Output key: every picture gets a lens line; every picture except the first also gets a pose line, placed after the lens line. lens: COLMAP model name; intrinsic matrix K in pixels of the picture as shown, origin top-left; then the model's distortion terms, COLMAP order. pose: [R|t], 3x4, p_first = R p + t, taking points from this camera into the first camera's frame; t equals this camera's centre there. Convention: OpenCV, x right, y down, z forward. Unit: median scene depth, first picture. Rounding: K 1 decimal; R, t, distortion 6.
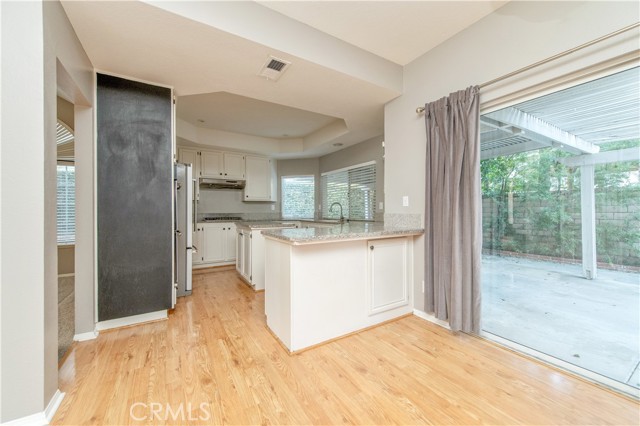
lens RADIAL K [[250.8, 0, 322.2], [0, 250.8, 210.5], [0, 0, 1]] dist [0.012109, -0.003156]
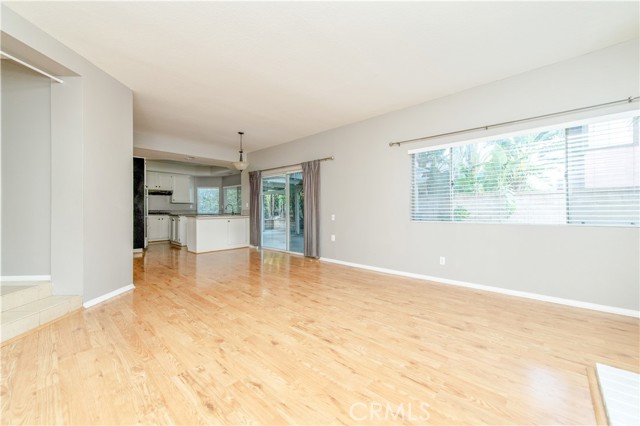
lens RADIAL K [[250.8, 0, 320.6], [0, 250.8, 211.9], [0, 0, 1]] dist [0.012109, -0.003156]
pose [[0.962081, -0.000779, 0.272763, 0.269739], [-0.001893, 0.999953, 0.009531, 0.007842], [-0.272757, -0.009686, 0.962034, -1.293869]]
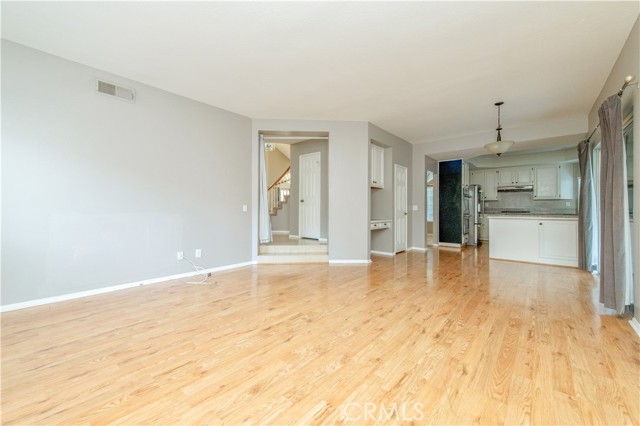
lens RADIAL K [[250.8, 0, 316.5], [0, 250.8, 209.4], [0, 0, 1]] dist [0.012109, -0.003156]
pose [[0.298804, 0.007096, -0.954288, 1.006094], [-0.002797, 0.999975, 0.006560, 0.014919], [0.954310, 0.000709, 0.298816, -0.847116]]
